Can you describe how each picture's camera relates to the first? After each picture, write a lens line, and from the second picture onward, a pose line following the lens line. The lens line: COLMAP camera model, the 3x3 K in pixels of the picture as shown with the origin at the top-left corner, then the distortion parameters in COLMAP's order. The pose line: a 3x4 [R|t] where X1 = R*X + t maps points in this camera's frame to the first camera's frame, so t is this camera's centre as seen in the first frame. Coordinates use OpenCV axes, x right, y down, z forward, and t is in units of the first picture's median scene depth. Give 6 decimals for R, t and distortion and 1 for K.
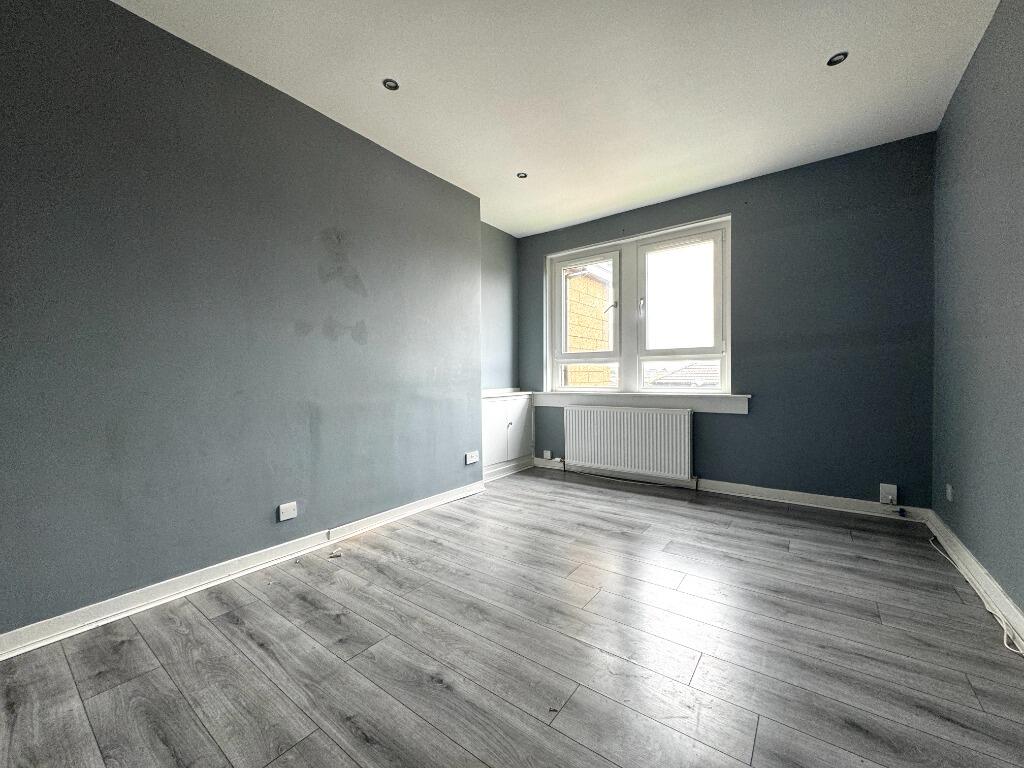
lens RADIAL K [[409.6, 0, 512.0], [0, 409.6, 384.0], [0, 0, 1]] dist [-0.000910, -0.000137]
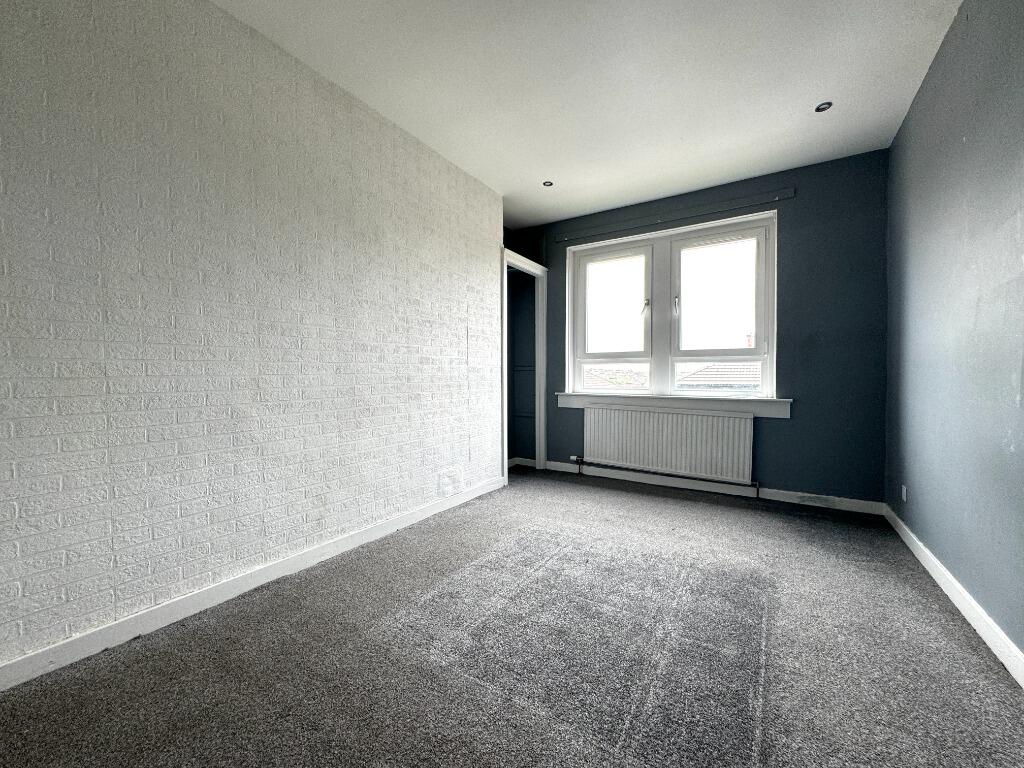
lens RADIAL K [[409.7, 0, 512.7], [0, 409.7, 394.6], [0, 0, 1]] dist [0.000801, 0.000076]
pose [[0.996990, 0.008568, 0.077054, -0.135013], [-0.010897, 0.999495, 0.029847, -0.004535], [-0.076759, -0.030596, 0.996580, 0.069409]]
